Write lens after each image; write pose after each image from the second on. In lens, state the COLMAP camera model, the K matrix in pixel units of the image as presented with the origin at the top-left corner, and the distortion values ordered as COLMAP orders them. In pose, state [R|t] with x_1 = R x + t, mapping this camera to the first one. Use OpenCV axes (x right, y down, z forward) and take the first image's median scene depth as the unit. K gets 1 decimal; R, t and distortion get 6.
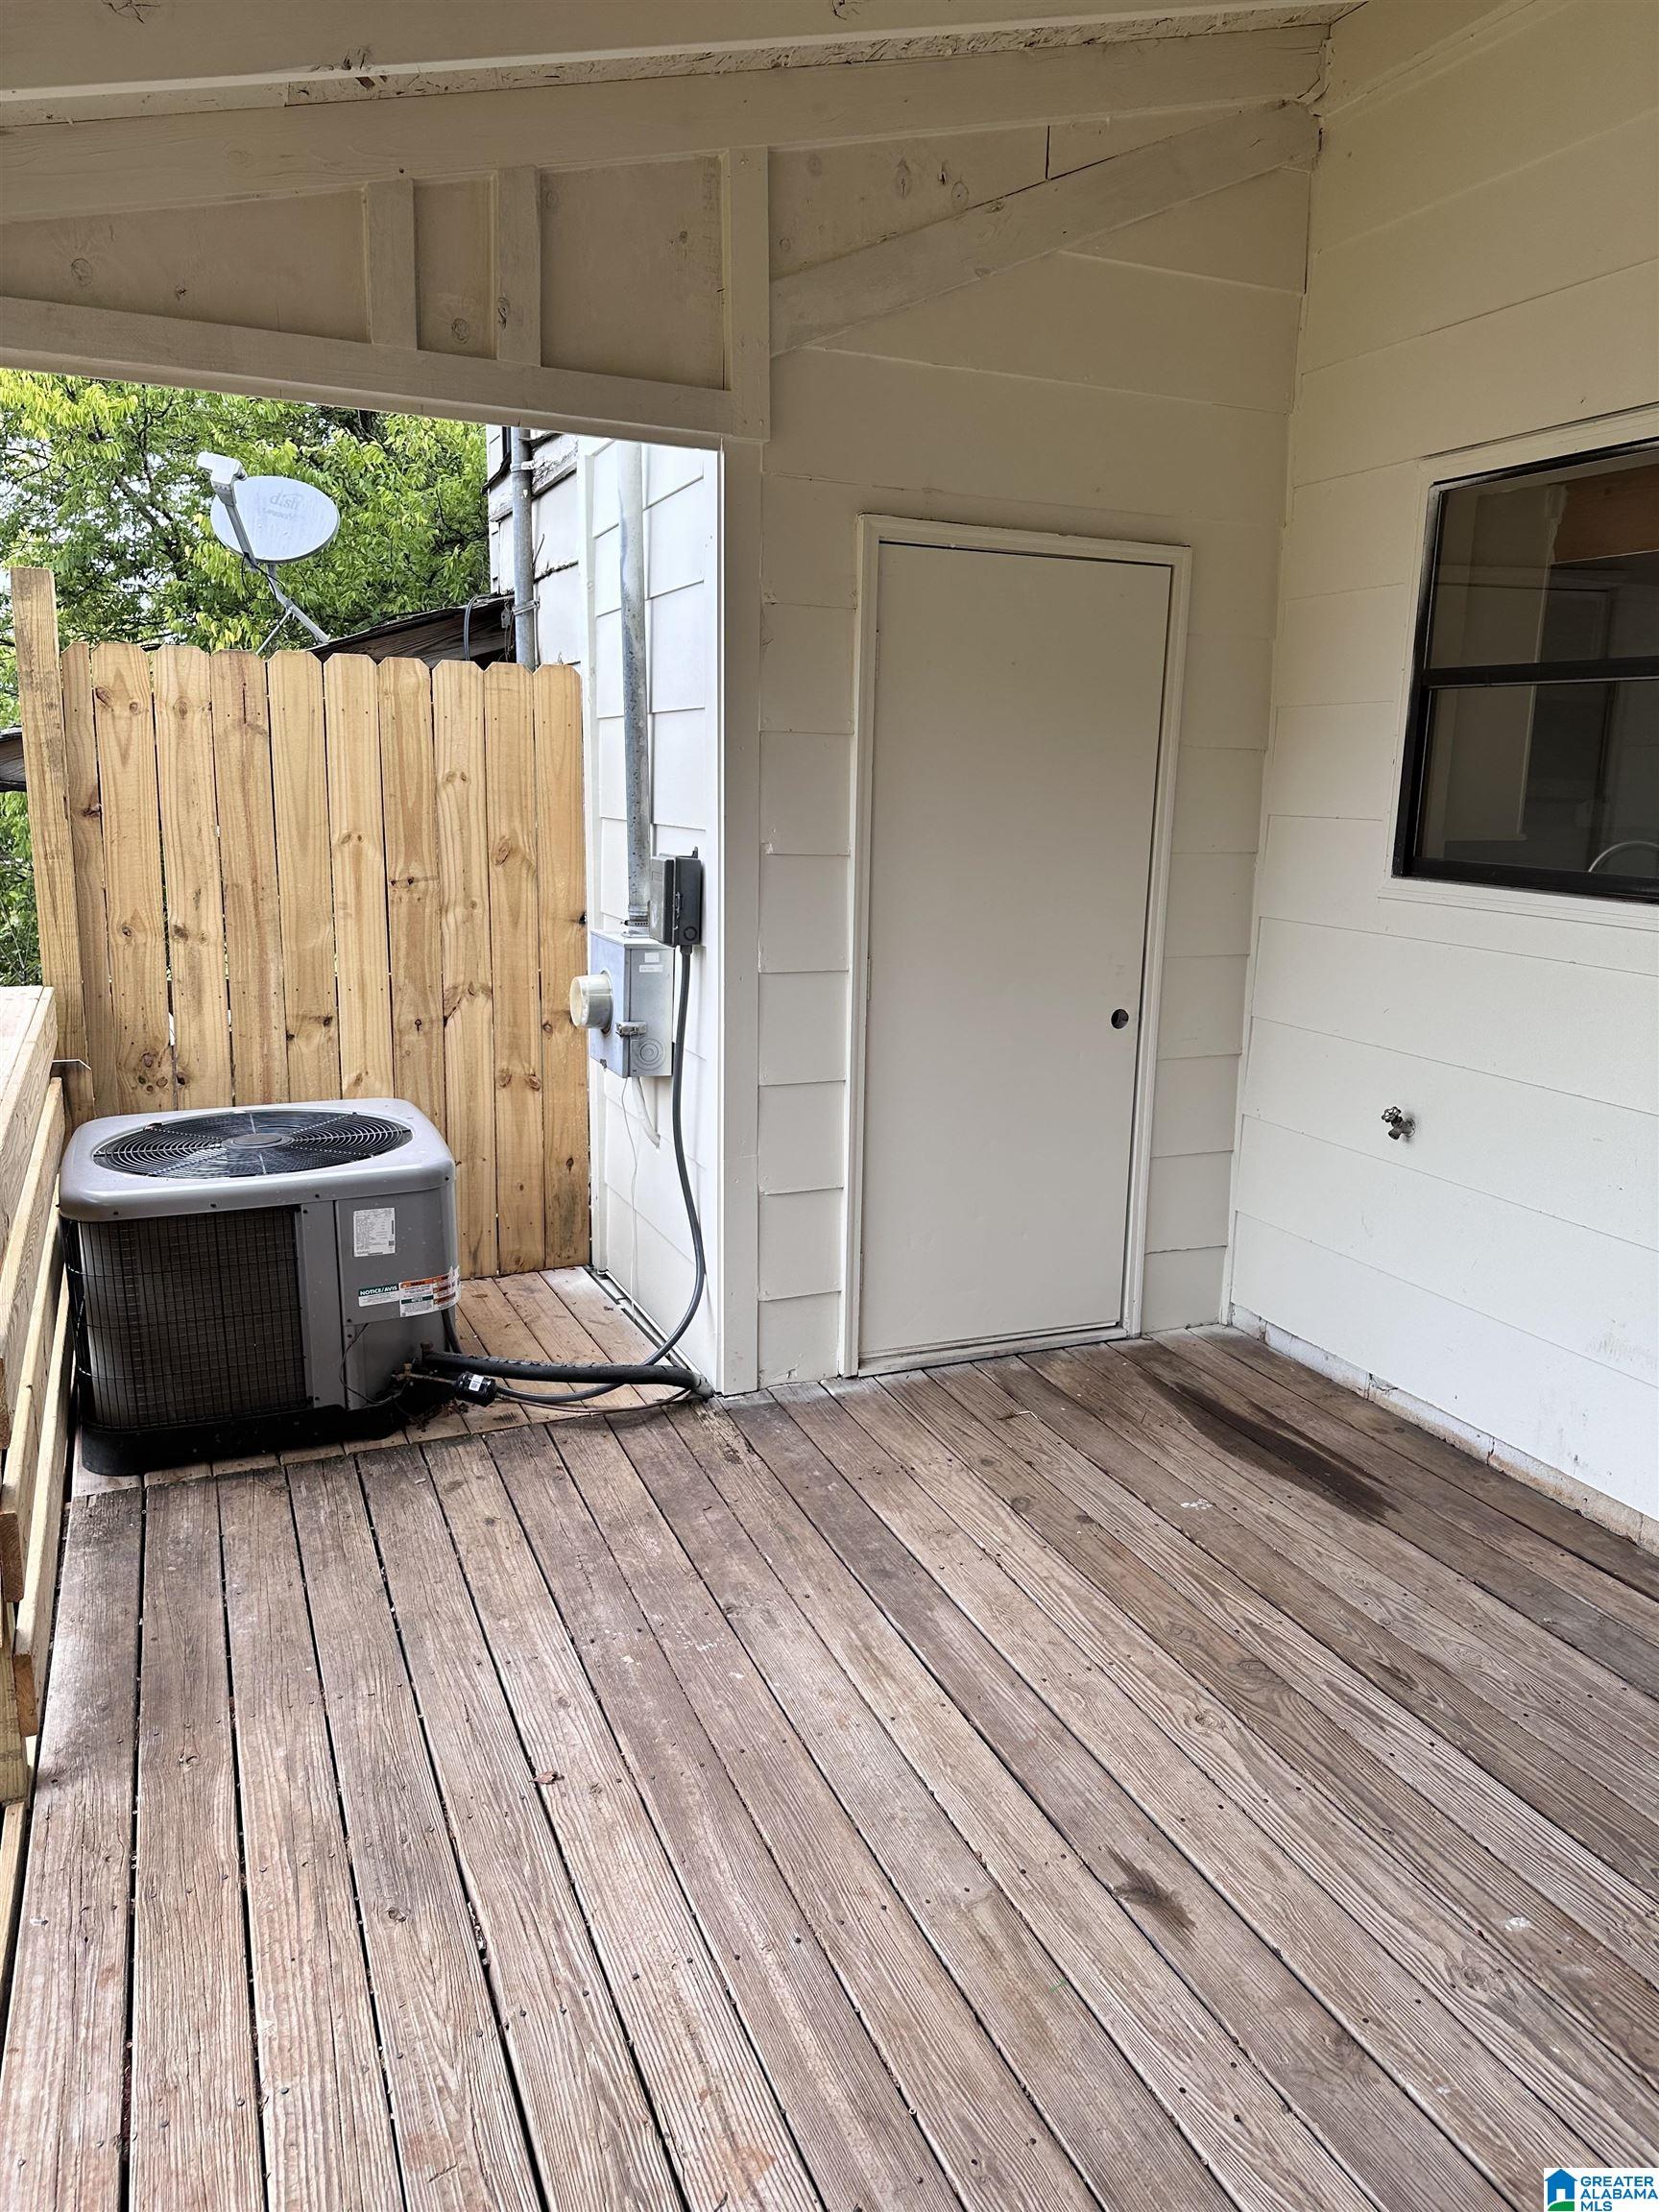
lens RADIAL K [[1555.9, 0, 837.8], [0, 1555.9, 1118.7], [0, 0, 1]] dist [0.065312, -0.075112]
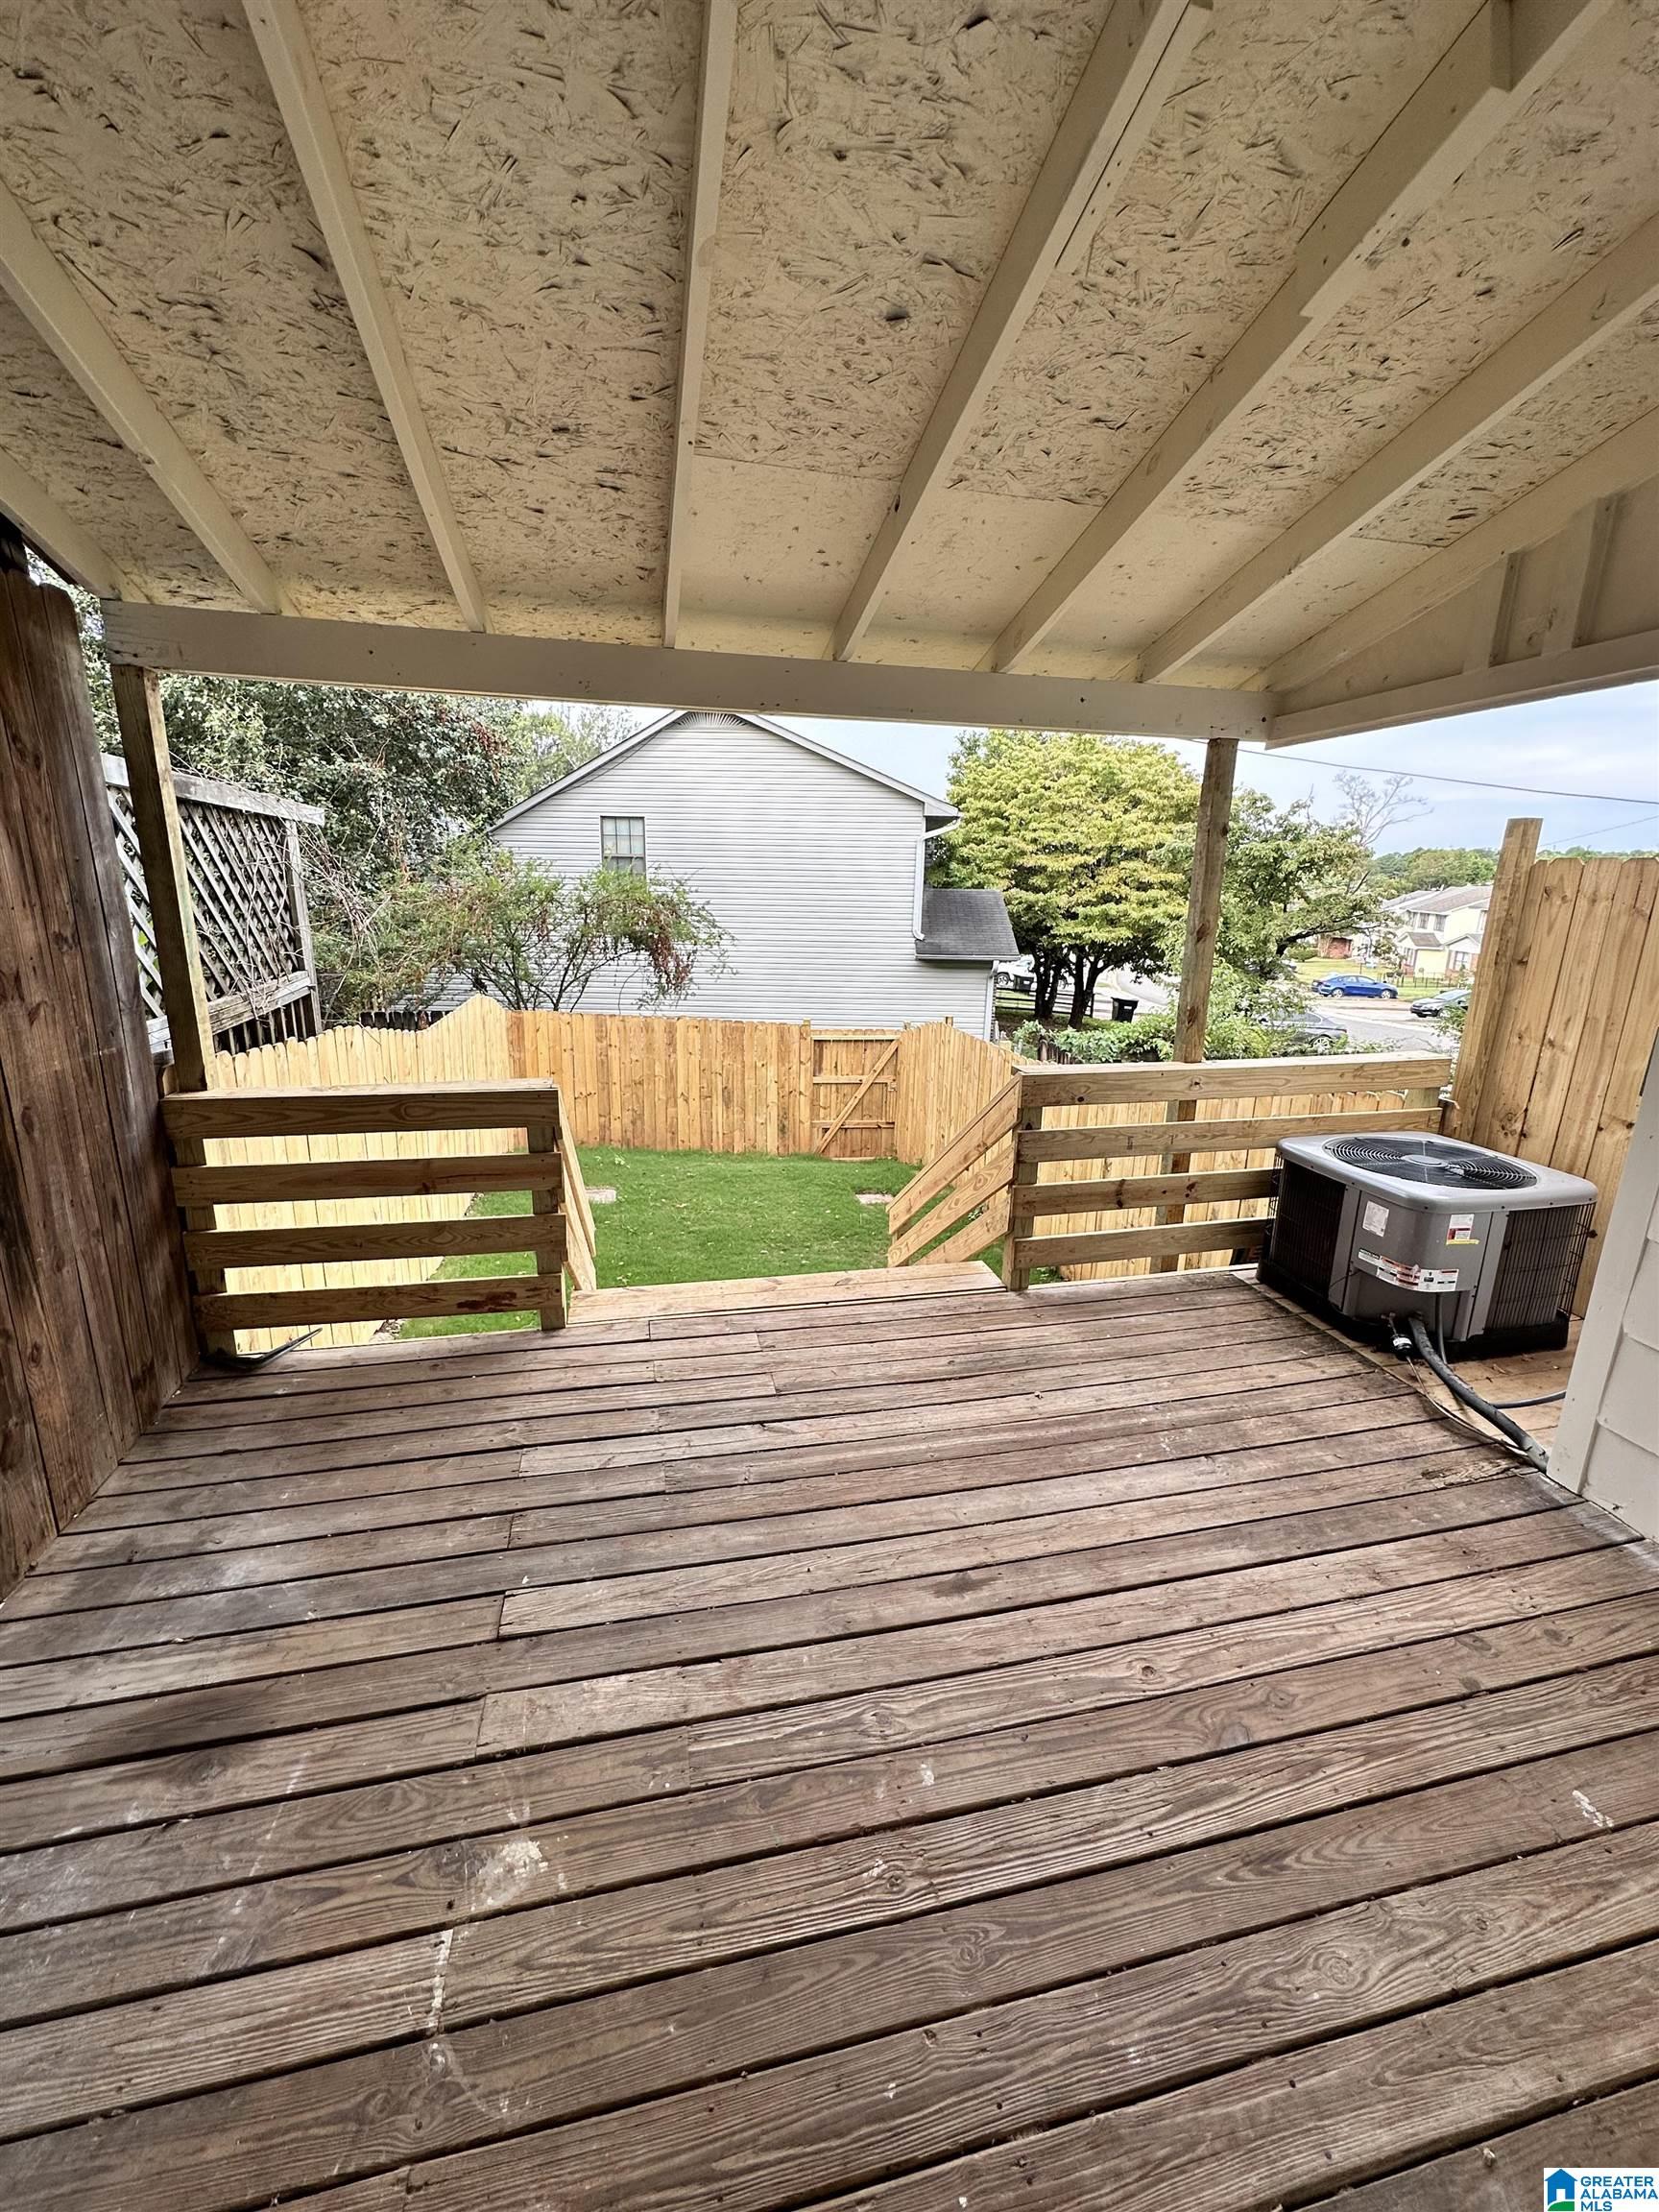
lens RADIAL K [[883.5, 0, 836.9], [0, 883.5, 1118.3], [0, 0, 1]] dist [-0.001920, 0.000305]
pose [[-0.163493, 0.239047, -0.957145, 0.637326], [-0.240245, 0.931345, 0.273640, -0.139130], [0.956845, 0.274688, -0.094839, 0.506310]]
